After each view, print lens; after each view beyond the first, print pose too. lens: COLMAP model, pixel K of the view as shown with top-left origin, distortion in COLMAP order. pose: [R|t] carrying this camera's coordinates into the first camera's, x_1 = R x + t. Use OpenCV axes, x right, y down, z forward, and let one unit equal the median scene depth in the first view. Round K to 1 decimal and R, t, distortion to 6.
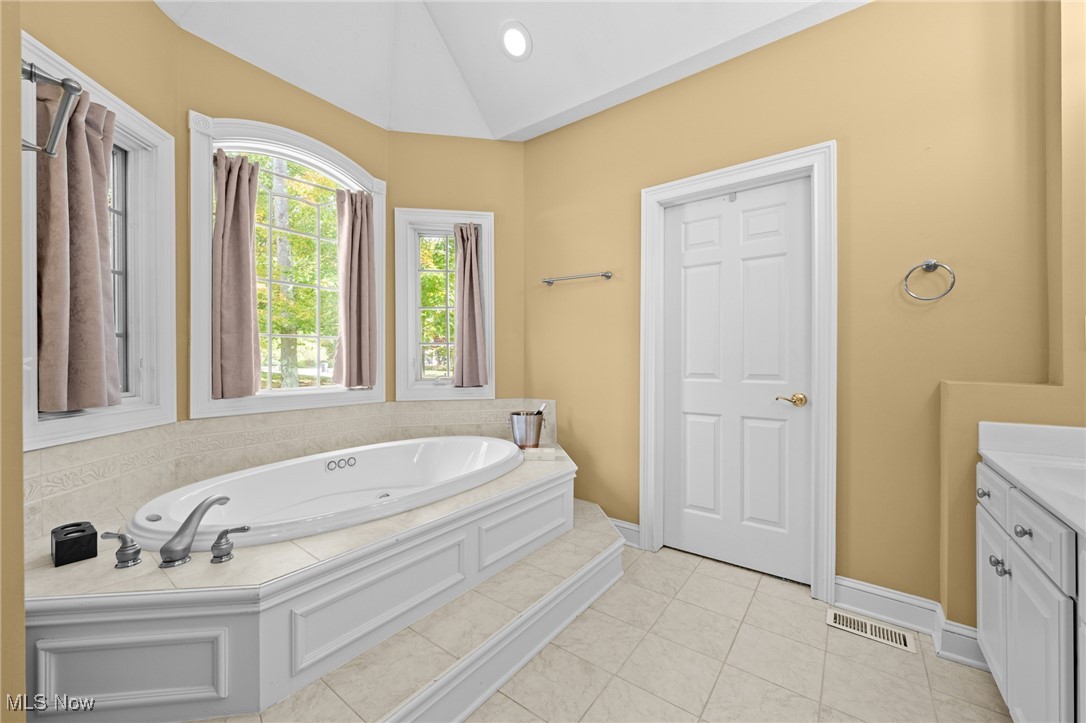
lens RADIAL K [[419.8, 0, 535.2], [0, 419.8, 358.7], [0, 0, 1]] dist [-0.006051, 0.000031]
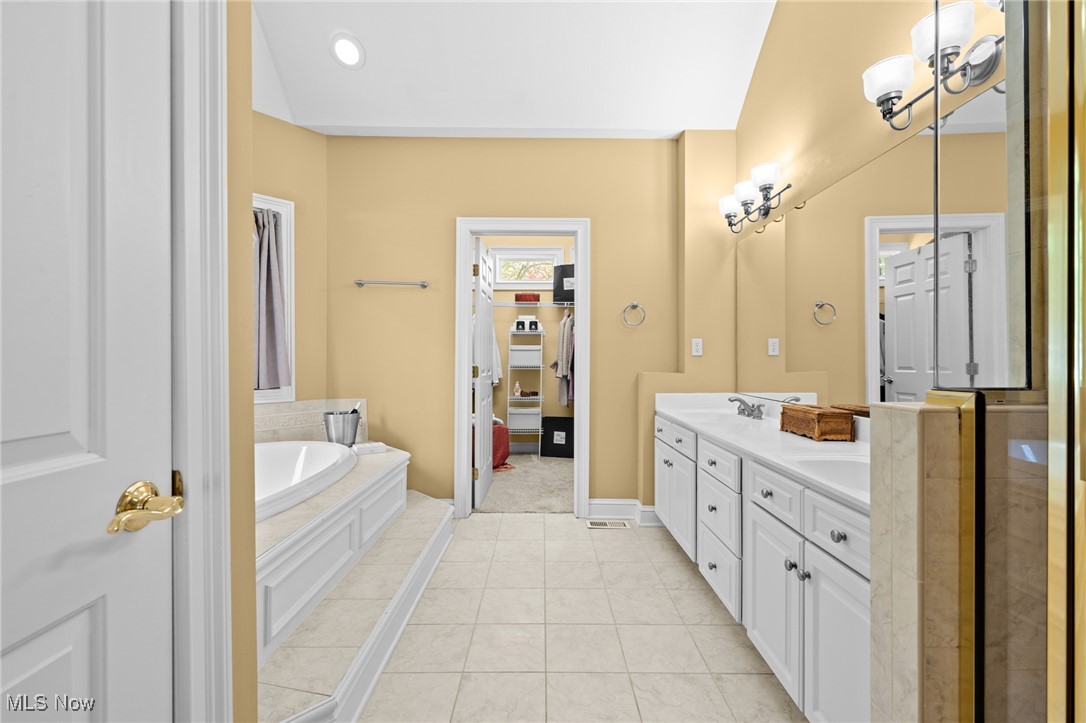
lens RADIAL K [[456.6, 0, 549.4], [0, 456.6, 357.5], [0, 0, 1]] dist [-0.004061, -0.000127]
pose [[0.788892, 0.005449, 0.614508, -0.340137], [-0.003631, 0.999985, -0.004205, 0.000698], [-0.614521, 0.001086, 0.788900, -0.190449]]
